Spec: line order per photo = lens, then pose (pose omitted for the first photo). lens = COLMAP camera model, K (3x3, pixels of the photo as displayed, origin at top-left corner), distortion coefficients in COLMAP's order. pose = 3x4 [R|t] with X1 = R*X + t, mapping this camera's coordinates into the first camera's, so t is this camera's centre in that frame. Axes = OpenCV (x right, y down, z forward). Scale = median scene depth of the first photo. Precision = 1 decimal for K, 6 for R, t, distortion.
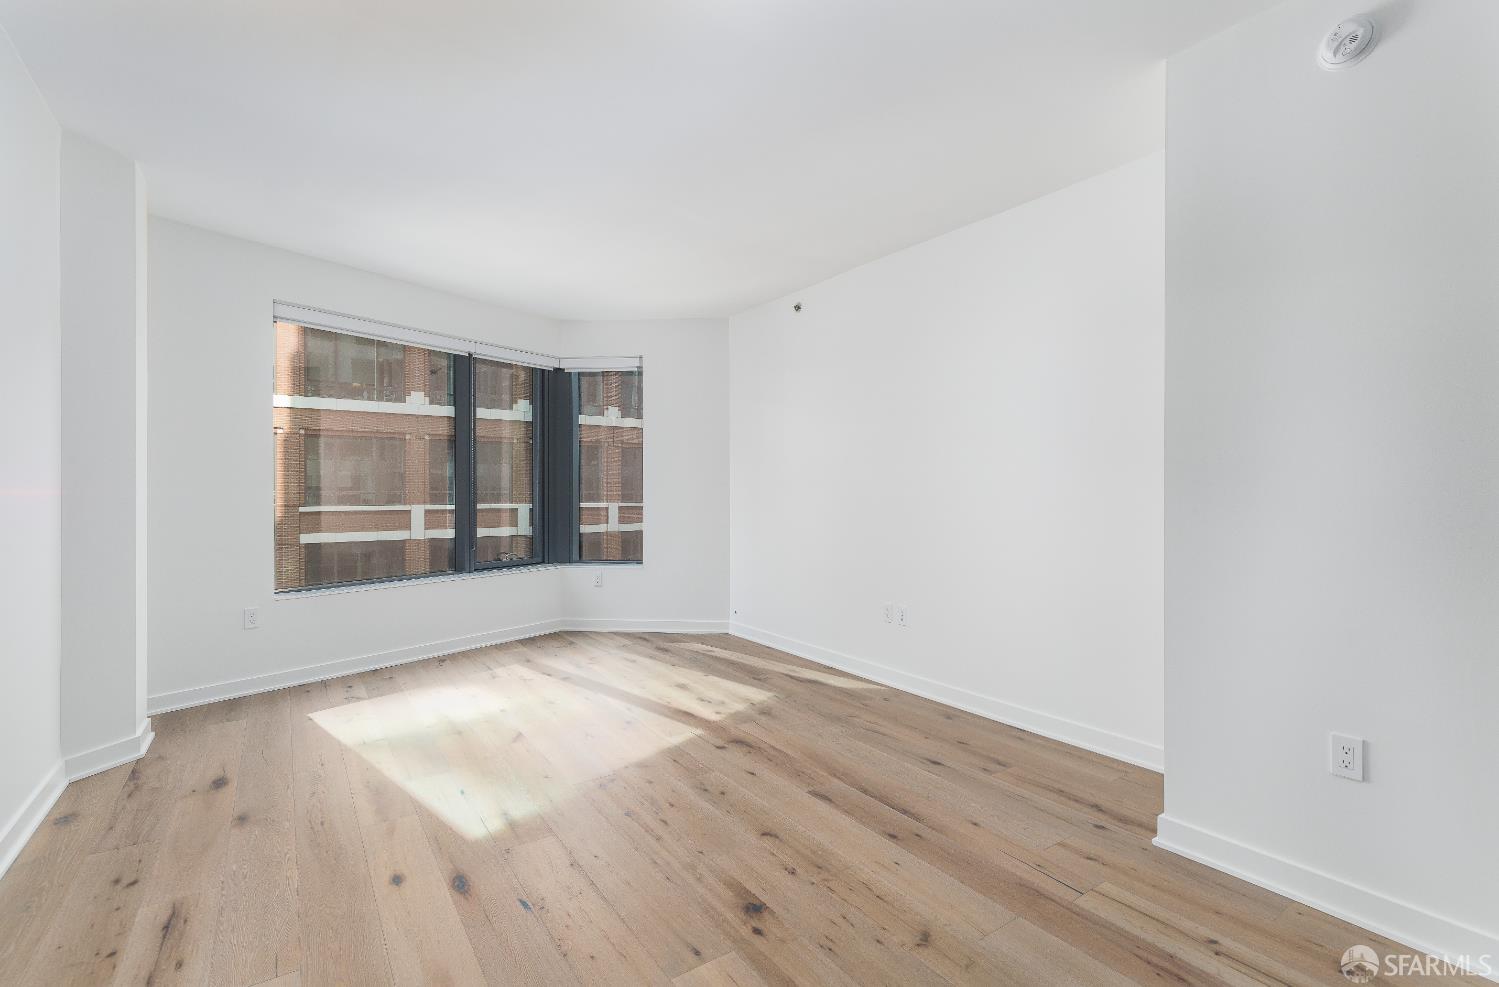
lens RADIAL K [[705.7, 0, 756.1], [0, 705.7, 492.7], [0, 0, 1]] dist [0.013933, -0.000713]
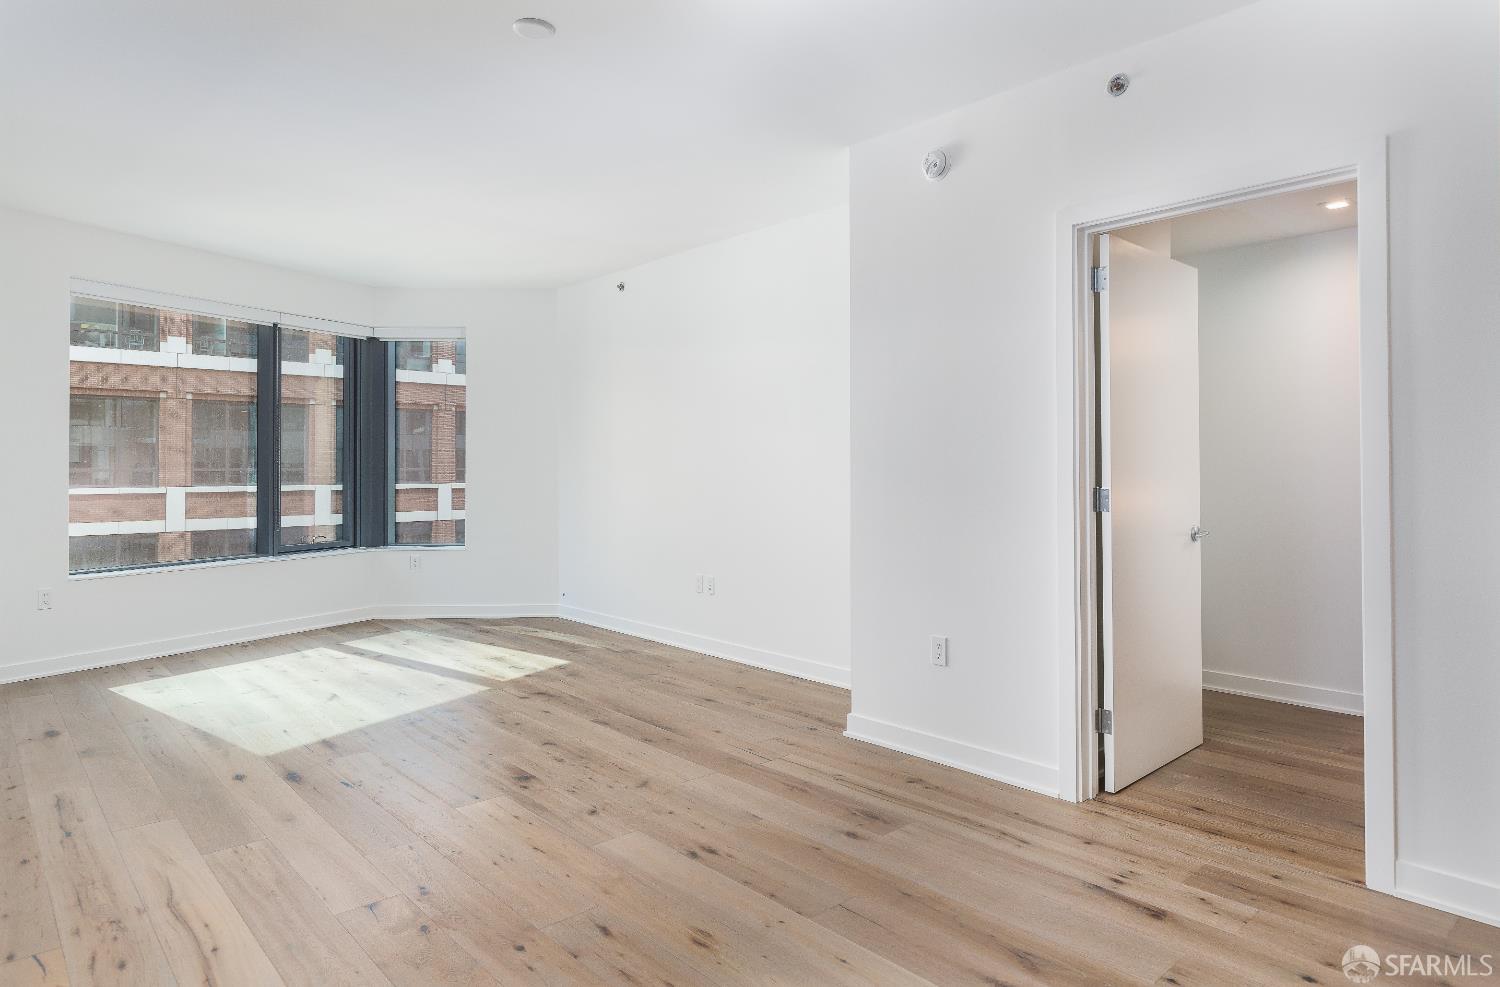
lens RADIAL K [[879.1, 0, 744.7], [0, 879.1, 464.3], [0, 0, 1]] dist [0.004595, -0.000519]
pose [[0.991704, 0.000383, 0.128541, 0.101307], [0.000455, 0.999979, -0.006494, -0.000179], [-0.128541, 0.006499, 0.991683, -0.370833]]
